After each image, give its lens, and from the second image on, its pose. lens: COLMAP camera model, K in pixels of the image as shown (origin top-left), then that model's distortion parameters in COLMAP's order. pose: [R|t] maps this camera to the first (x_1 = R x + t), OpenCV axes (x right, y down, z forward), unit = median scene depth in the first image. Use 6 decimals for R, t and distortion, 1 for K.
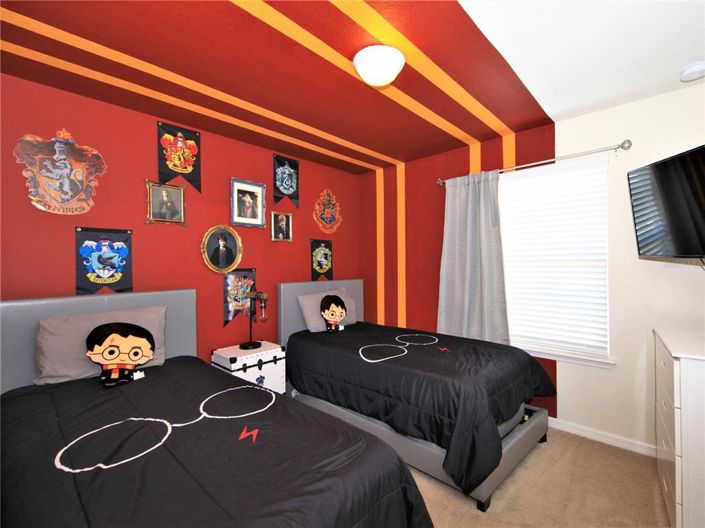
lens RADIAL K [[335.8, 0, 353.3], [0, 335.8, 264.4], [0, 0, 1]] dist [0.005112, 0.000415]
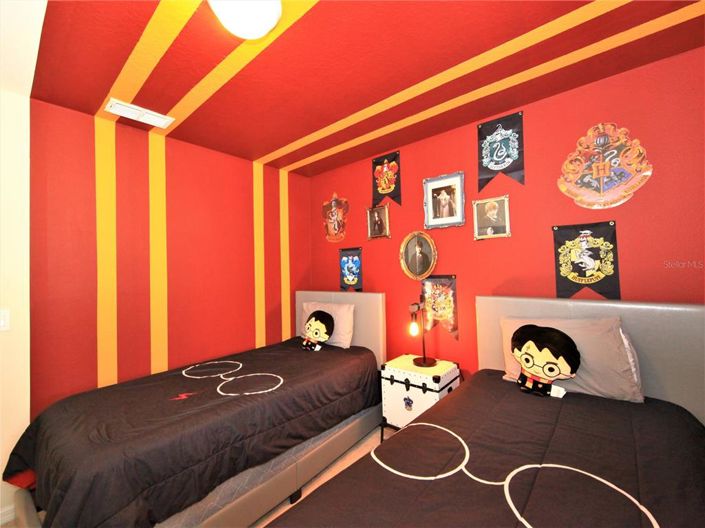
lens RADIAL K [[286.8, 0, 353.6], [0, 286.8, 265.5], [0, 0, 1]] dist [0.002102, -0.000052]
pose [[0.065092, -0.012301, -0.997803, 0.433771], [0.025203, 0.999625, -0.010679, -0.011526], [0.997561, -0.024453, 0.065378, 0.741188]]
